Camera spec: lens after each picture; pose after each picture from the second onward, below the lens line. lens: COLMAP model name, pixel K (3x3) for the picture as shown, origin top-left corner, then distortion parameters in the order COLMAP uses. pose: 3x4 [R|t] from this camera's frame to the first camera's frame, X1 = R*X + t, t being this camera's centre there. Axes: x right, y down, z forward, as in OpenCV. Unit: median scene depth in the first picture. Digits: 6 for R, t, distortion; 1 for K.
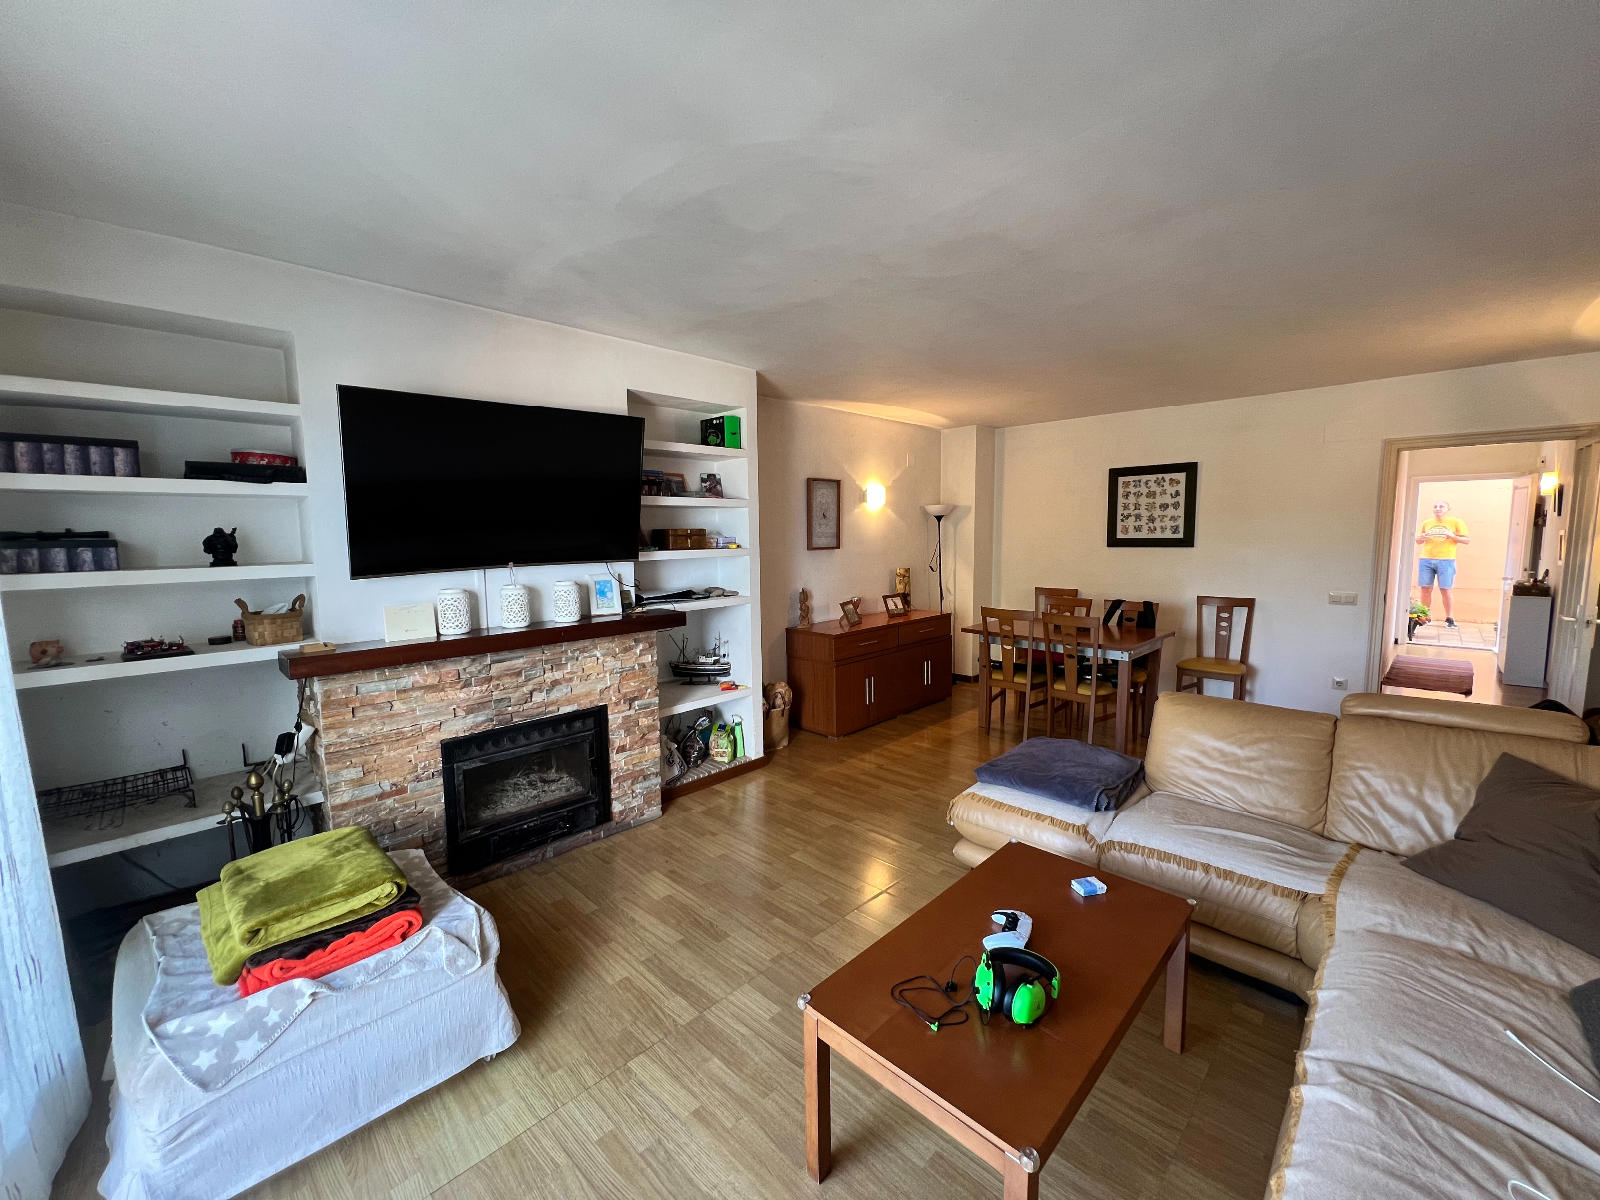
lens RADIAL K [[642.5, 0, 808.5], [0, 642.5, 597.1], [0, 0, 1]] dist [-0.001819, 0.000283]
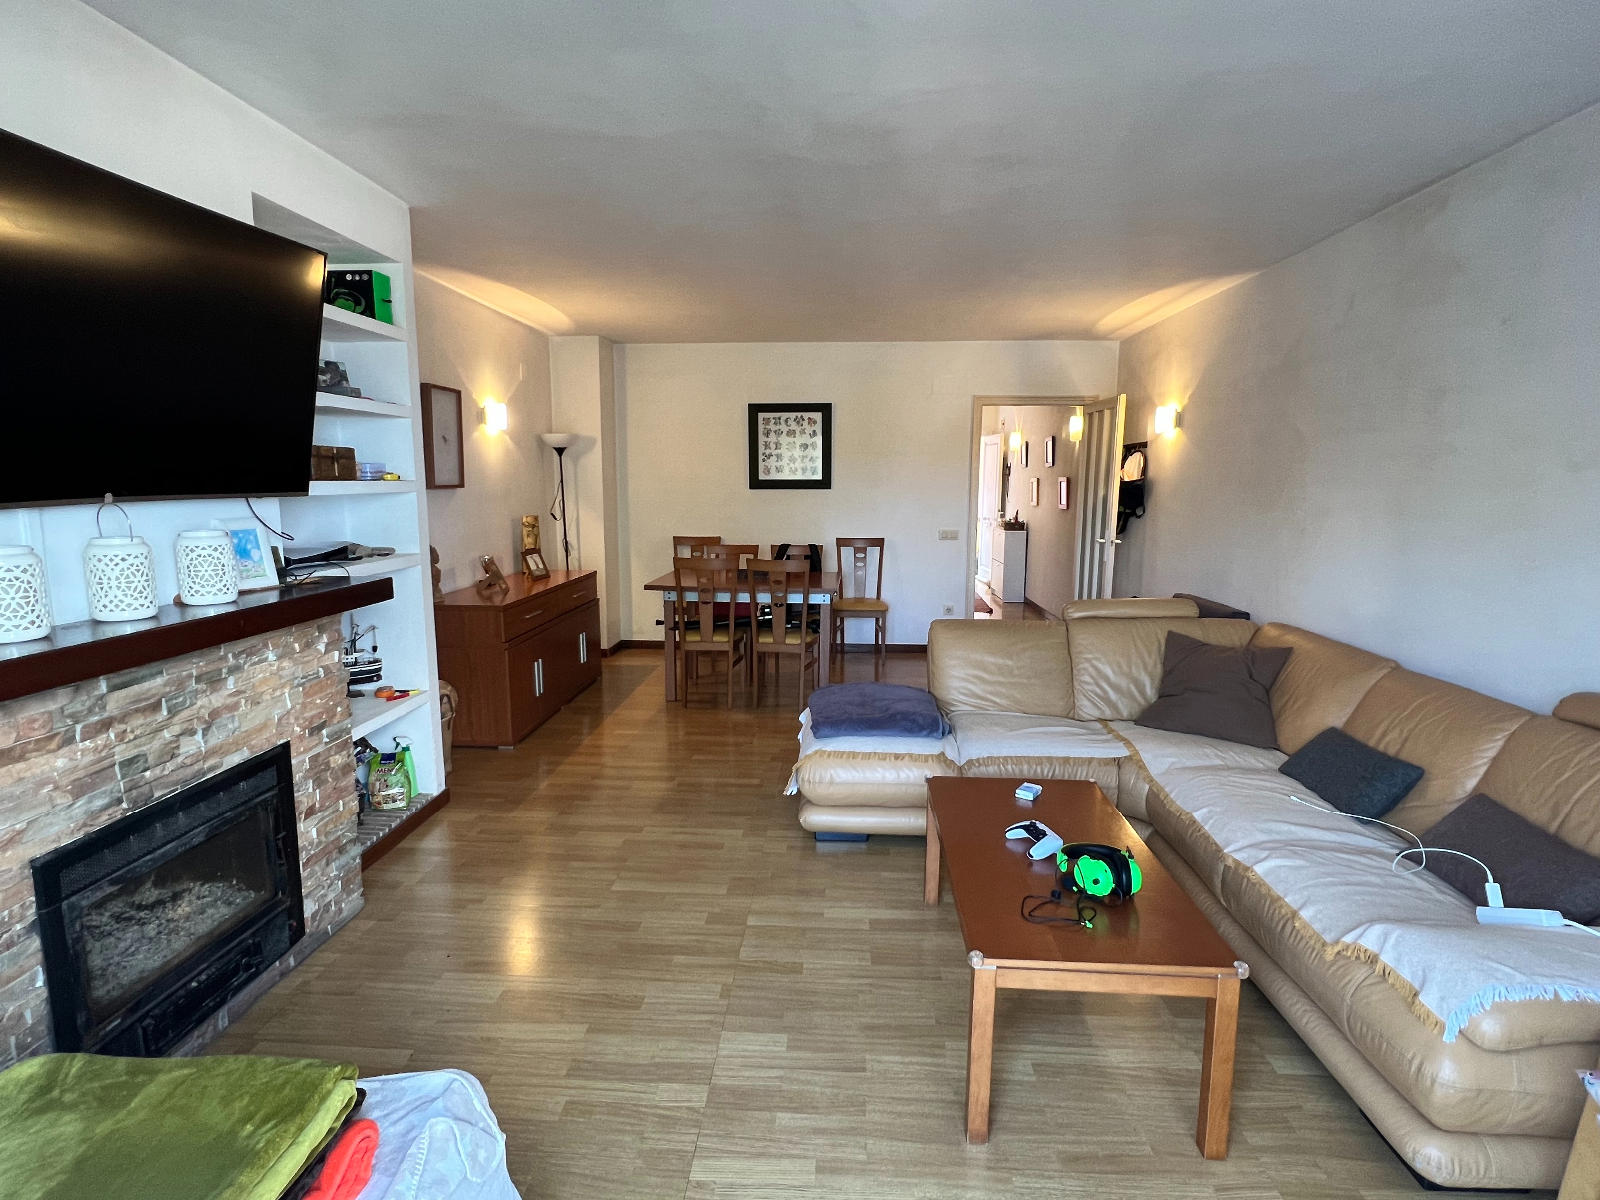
lens RADIAL K [[799.7, 0, 803.4], [0, 799.7, 596.7], [0, 0, 1]] dist [-0.006219, -0.000305]
pose [[0.758974, -0.080504, 0.646125, -0.395682], [0.052841, 0.996670, 0.062111, 0.014927], [-0.648973, -0.012999, 0.760700, 0.136833]]
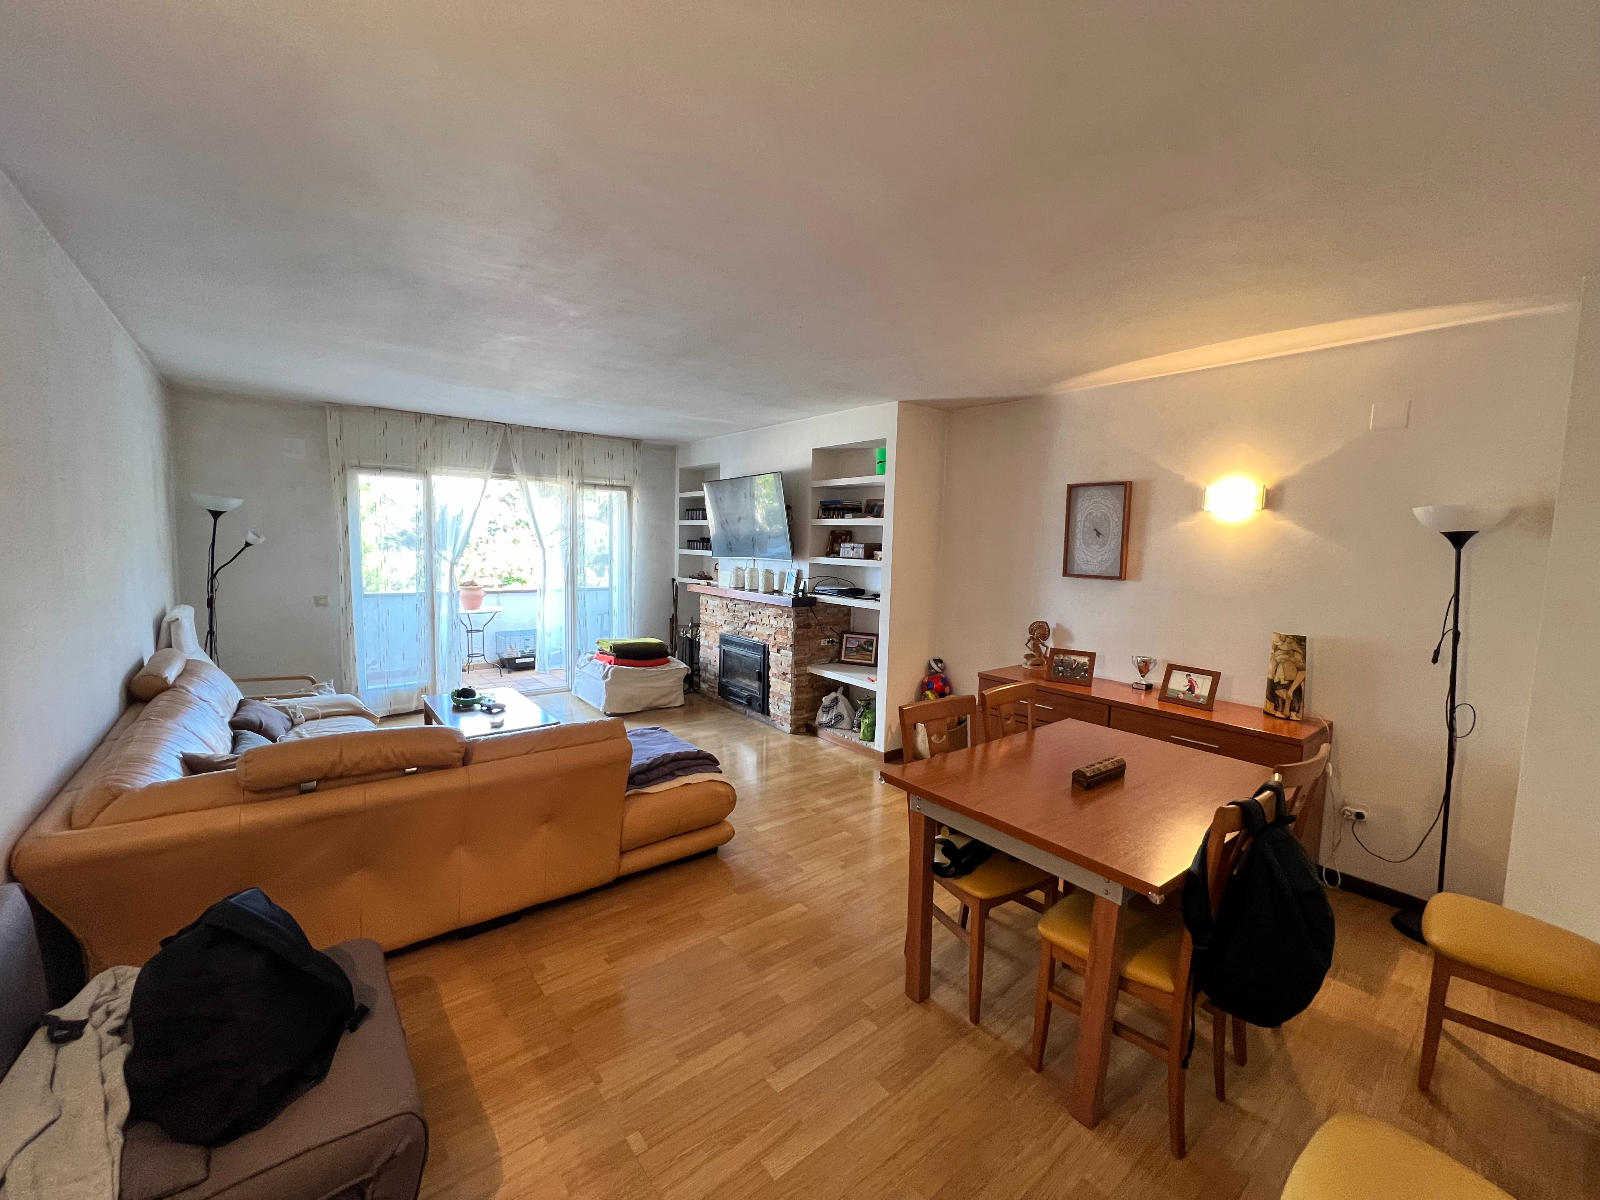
lens RADIAL K [[642.5, 0, 804.9], [0, 642.5, 601.0], [0, 0, 1]] dist [-0.001819, 0.000283]
pose [[-0.122137, 0.097900, -0.987673, 1.250666], [-0.130243, 0.984937, 0.113735, -0.139832], [0.983931, 0.142528, -0.107547, 1.191418]]
